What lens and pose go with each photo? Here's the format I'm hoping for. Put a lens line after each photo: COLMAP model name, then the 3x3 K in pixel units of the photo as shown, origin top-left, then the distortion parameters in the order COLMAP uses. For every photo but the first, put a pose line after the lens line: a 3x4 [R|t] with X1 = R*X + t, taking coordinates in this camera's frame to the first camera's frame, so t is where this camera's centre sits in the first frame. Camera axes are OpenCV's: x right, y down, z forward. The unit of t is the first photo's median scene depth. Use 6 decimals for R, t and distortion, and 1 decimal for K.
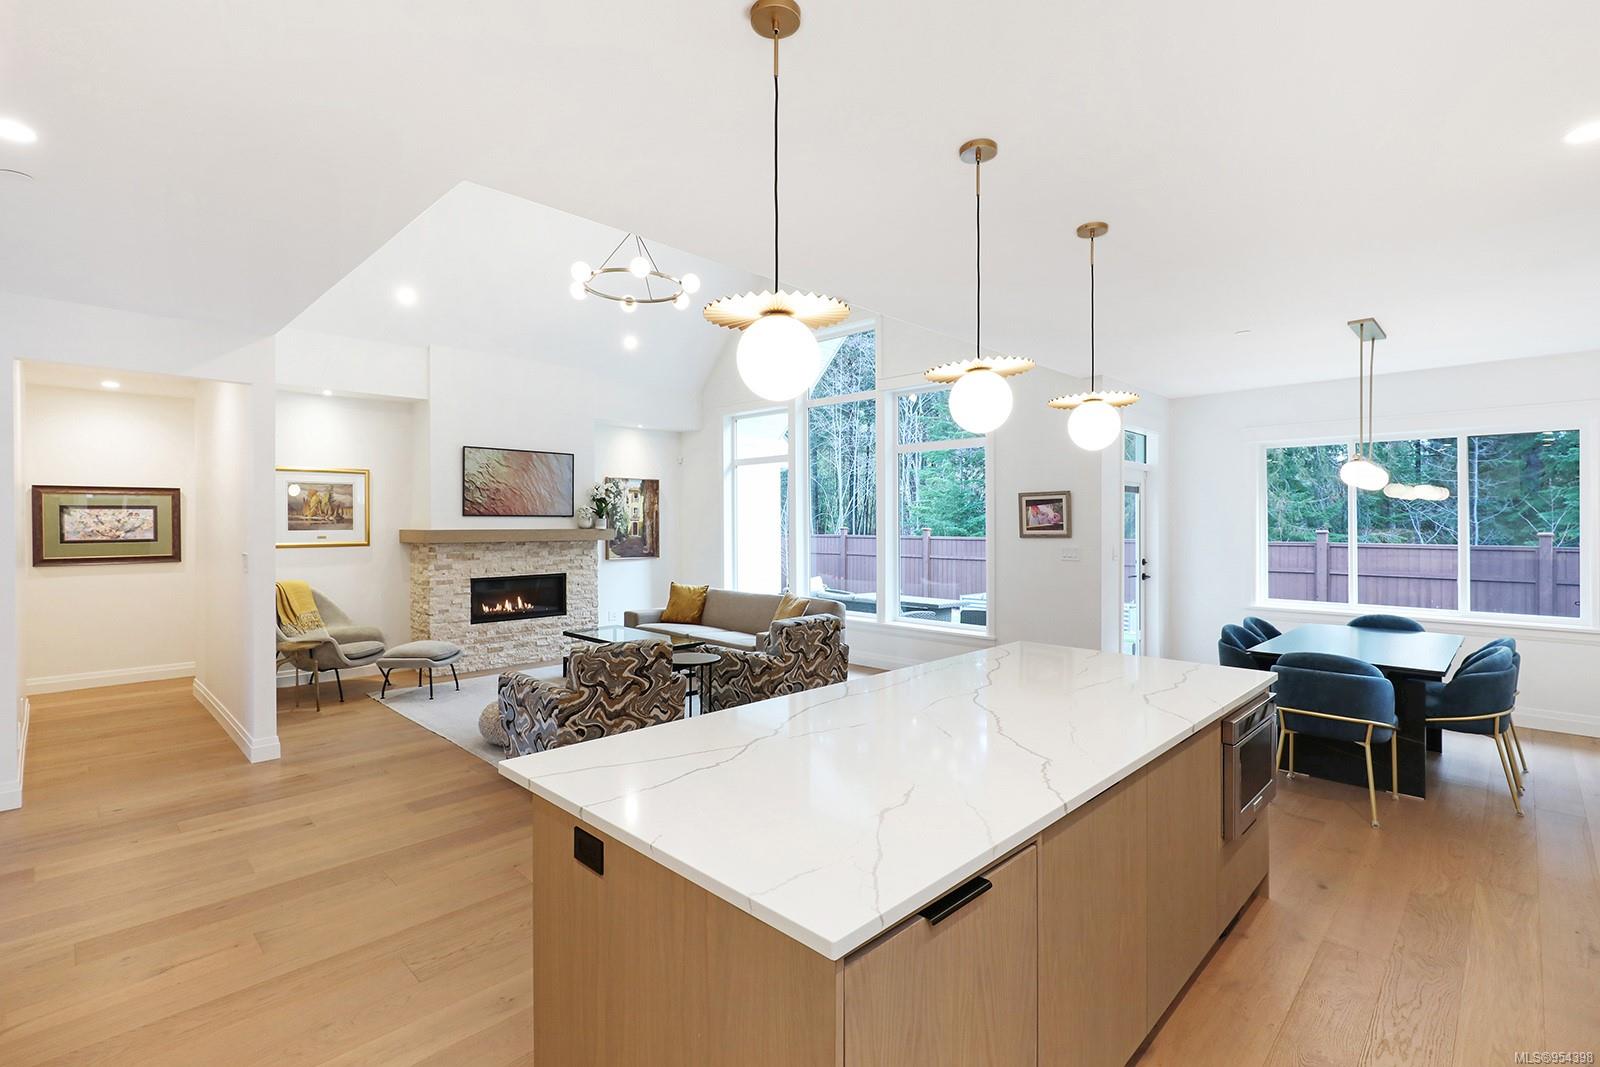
lens RADIAL K [[724.6, 0, 814.0], [0, 724.6, 501.1], [0, 0, 1]] dist [-0.003788, -0.001864]
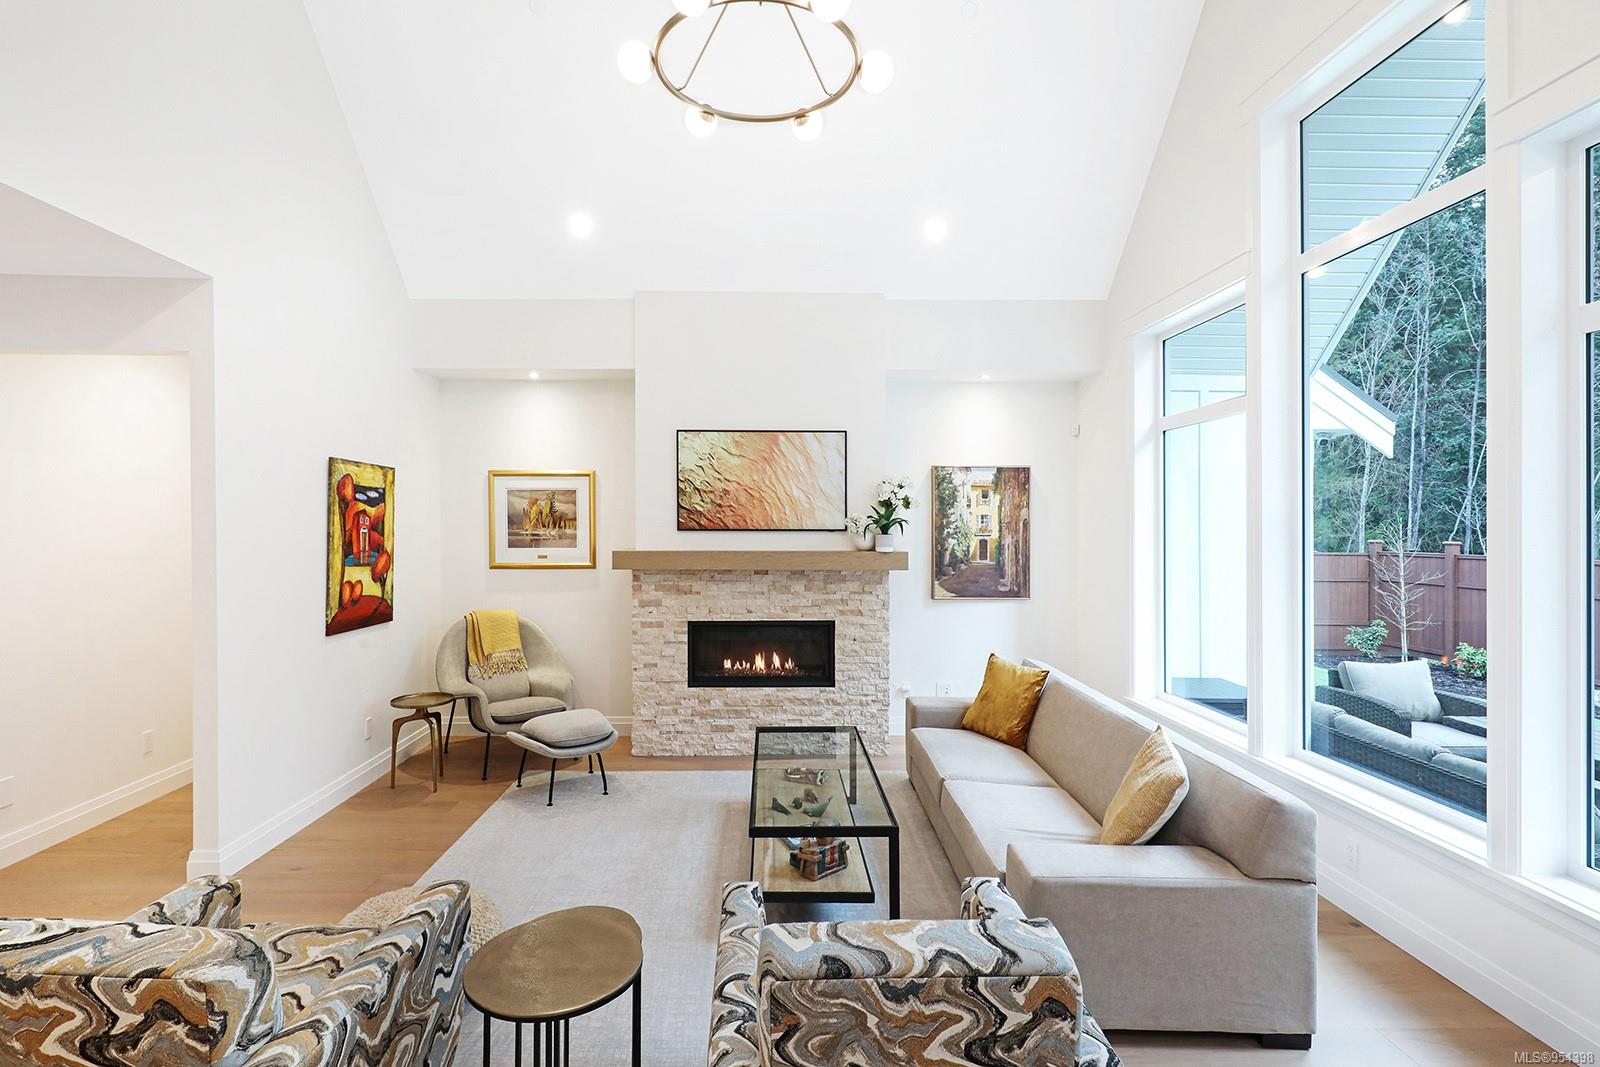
lens RADIAL K [[775.3, 0, 785.1], [0, 775.3, 527.5], [0, 0, 1]] dist [0.001102, -0.000283]
pose [[0.706258, 0.003073, -0.707948, 0.106526], [0.019224, 0.999539, 0.023517, 0.002300], [0.707693, -0.030219, 0.705873, 0.545939]]
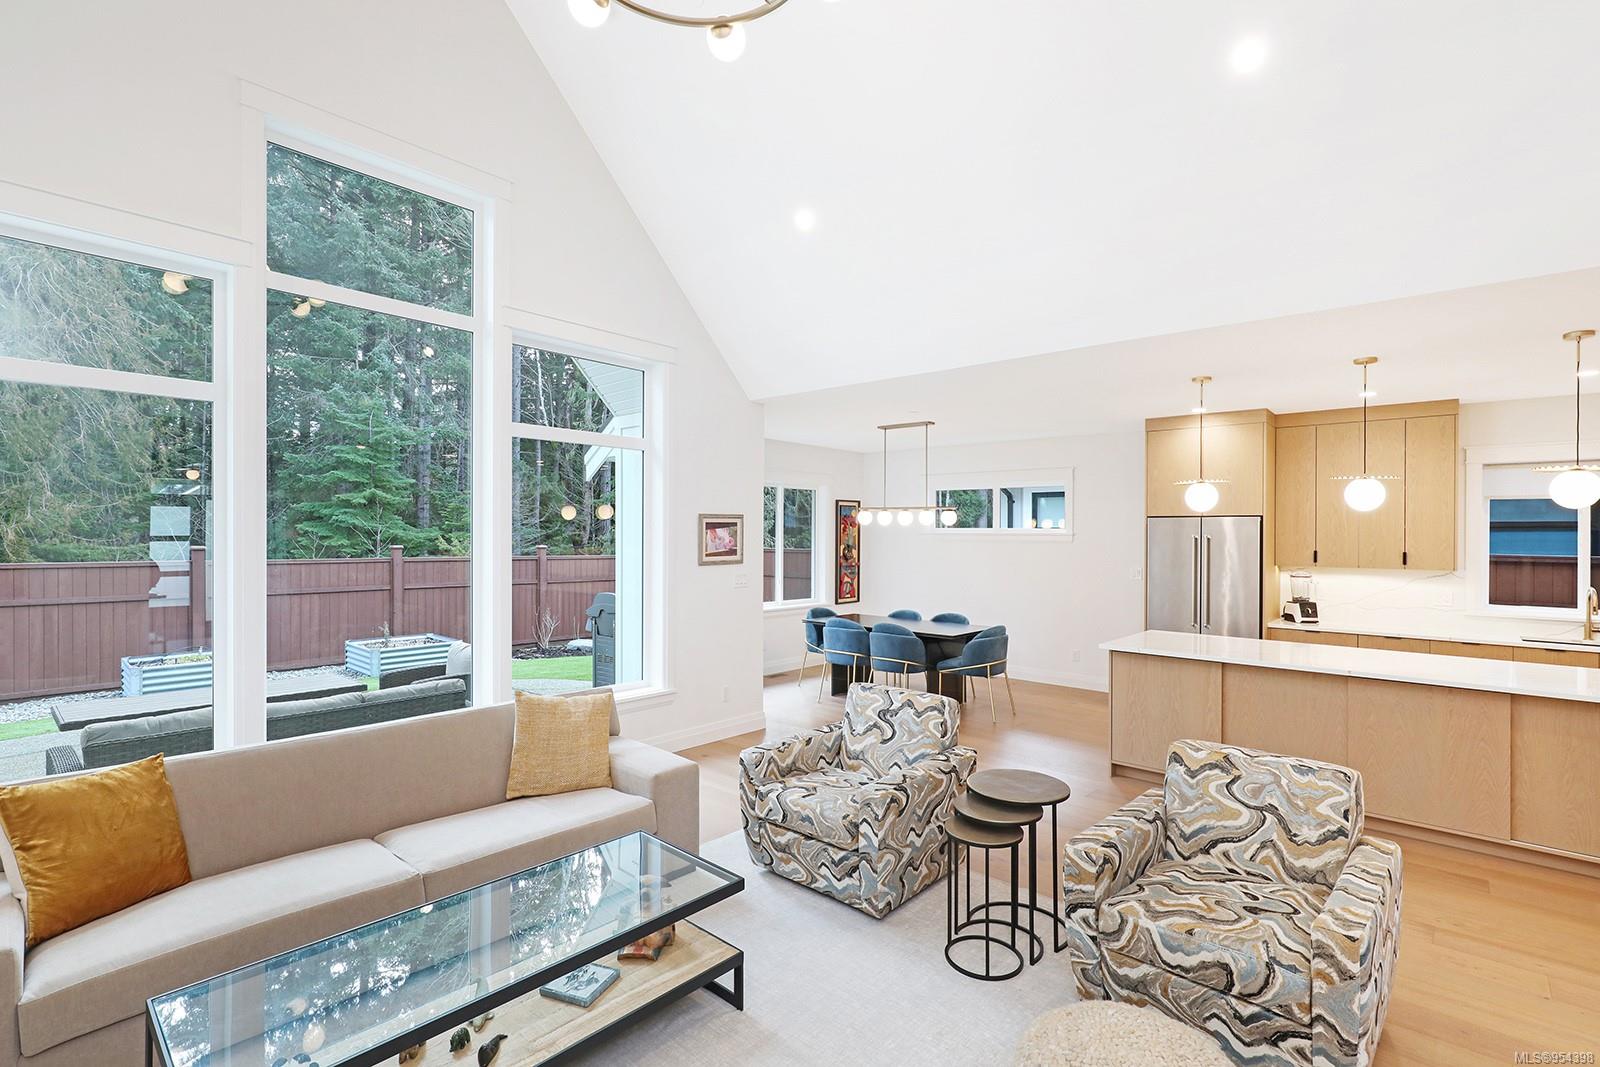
lens RADIAL K [[724.6, 0, 786.2], [0, 724.6, 534.2], [0, 0, 1]] dist [-0.003788, -0.001864]
pose [[-0.032358, 0.000700, 0.999476, -0.517131], [-0.041275, 0.999146, -0.002036, 0.009394], [-0.998624, -0.041319, -0.032301, 0.810082]]
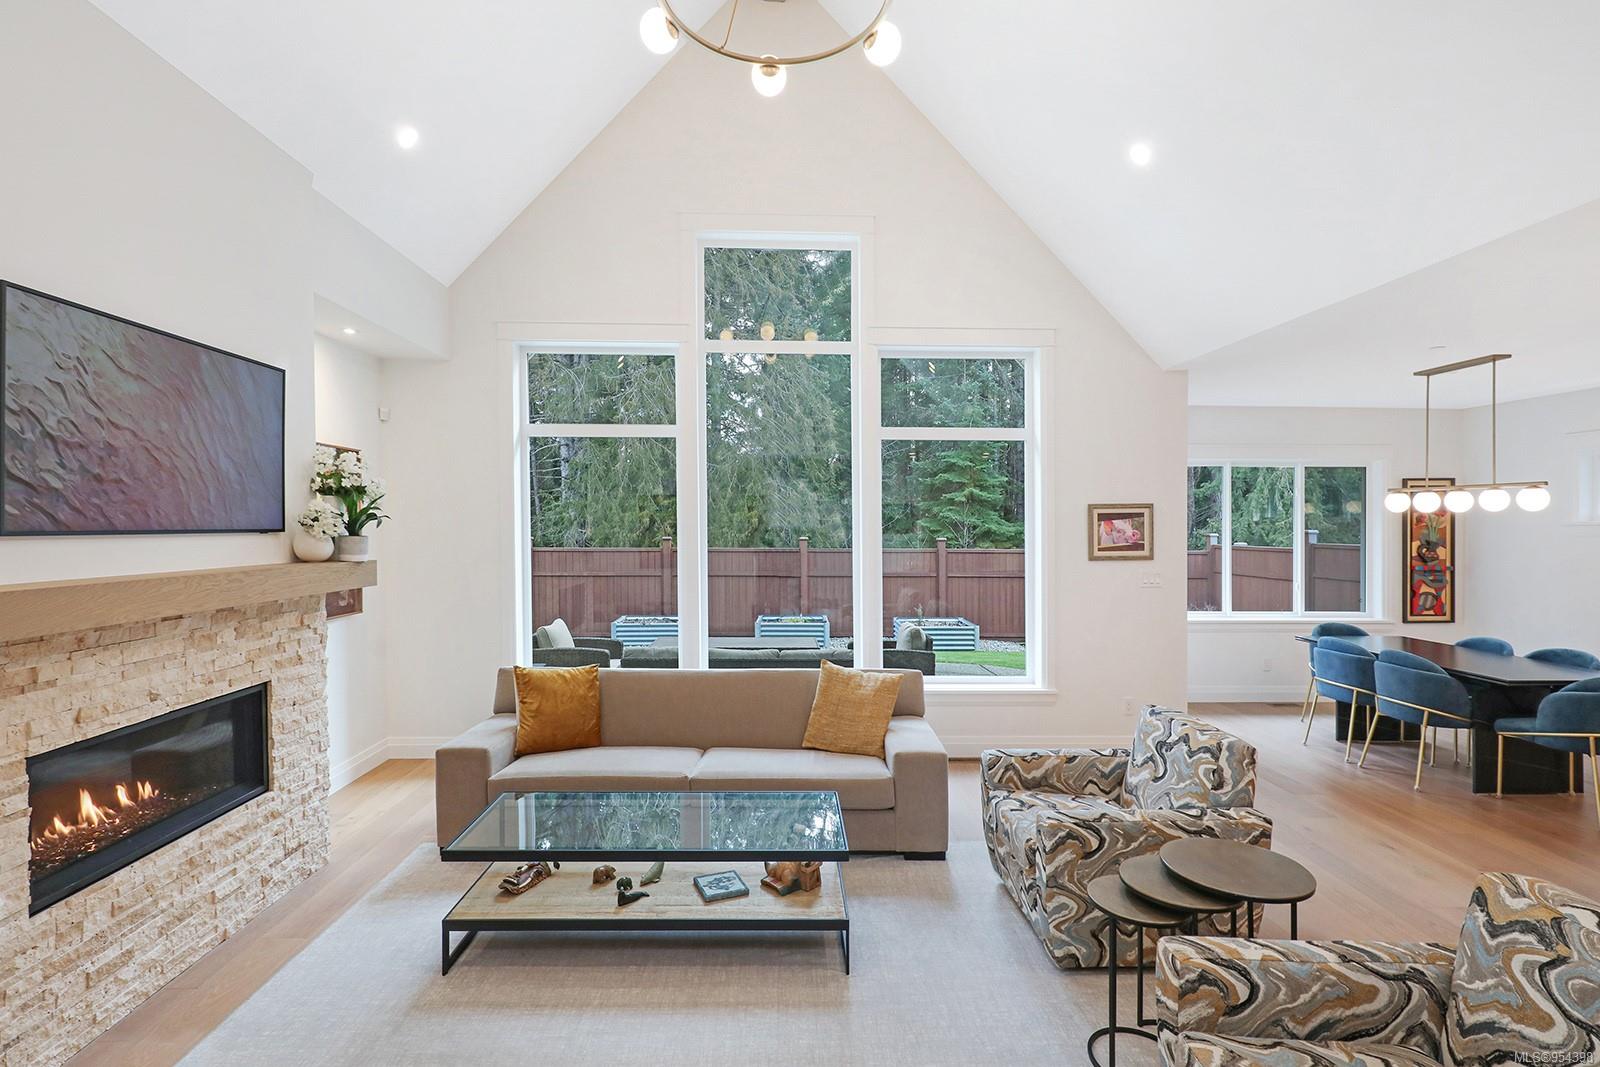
lens RADIAL K [[724.6, 0, 778.0], [0, 724.6, 527.0], [0, 0, 1]] dist [-0.003788, -0.001864]
pose [[0.702622, 0.000638, 0.711563, -0.459834], [-0.026421, 0.999333, 0.025193, 0.002451], [-0.711073, -0.036501, 0.702170, 0.598805]]
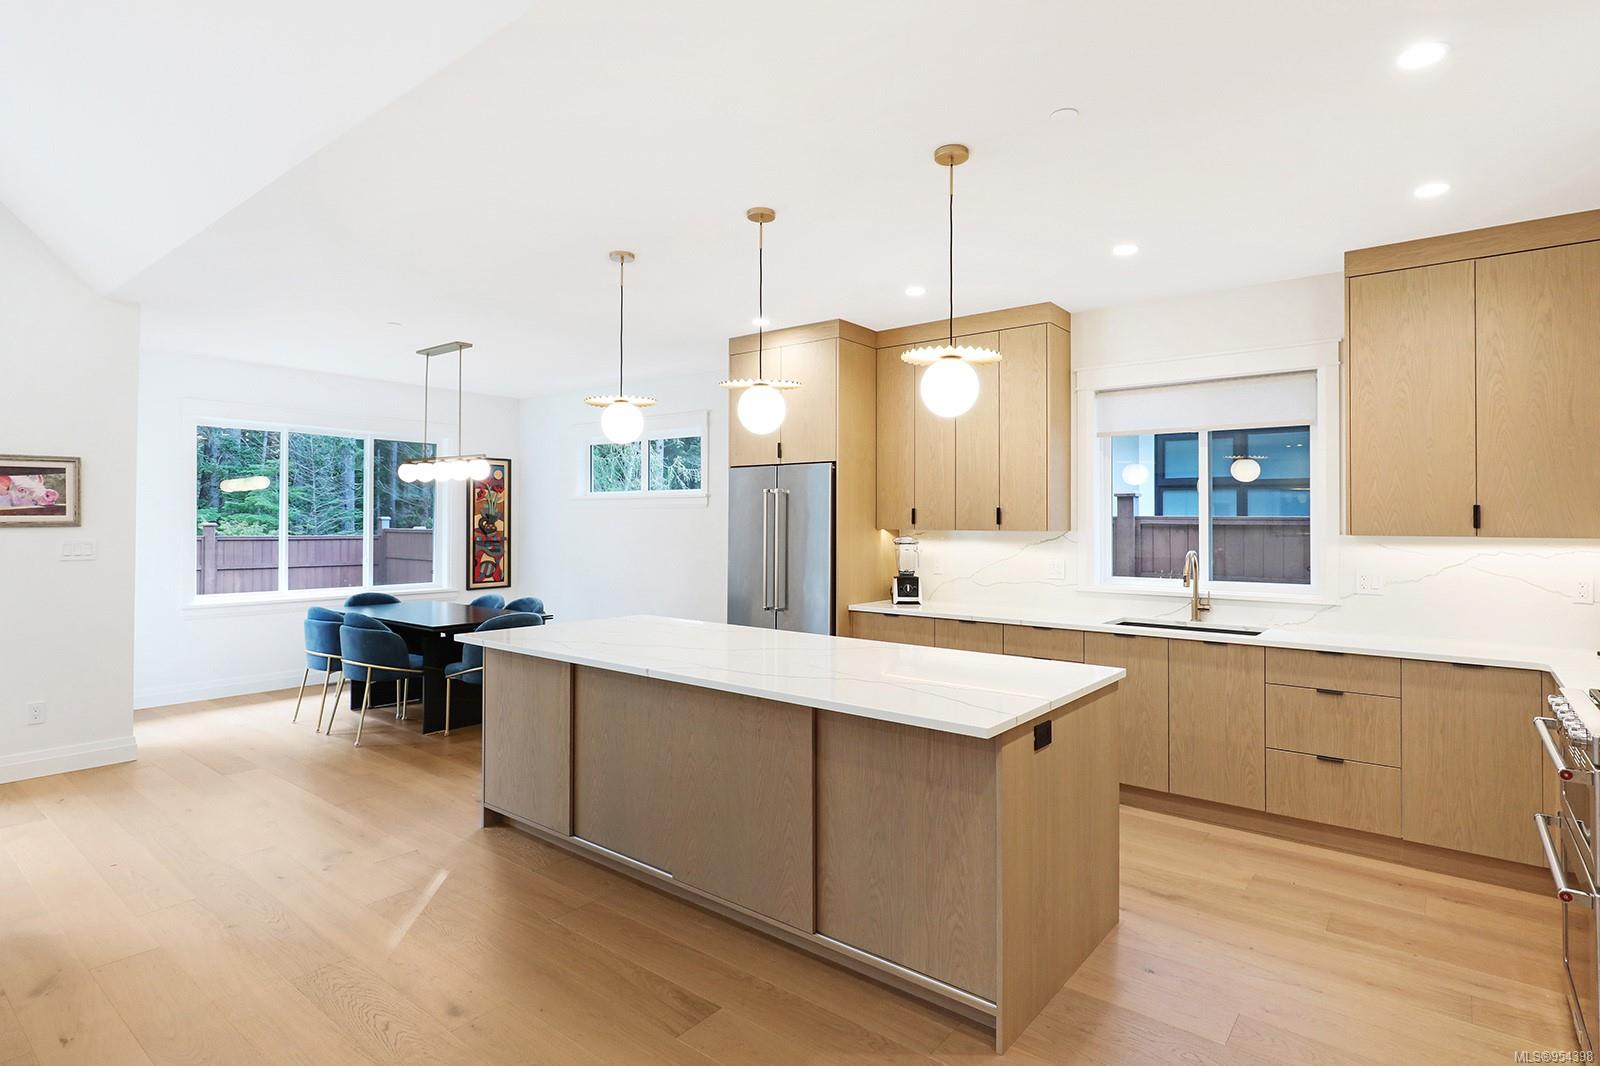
lens RADIAL K [[808.4, 0, 793.7], [0, 808.4, 514.0], [0, 0, 1]] dist [-0.001624, 0.002327]
pose [[-0.099665, 0.008905, 0.994981, -0.391589], [-0.037573, 0.999213, -0.012706, 0.019435], [-0.994311, -0.038651, -0.099252, 0.338878]]
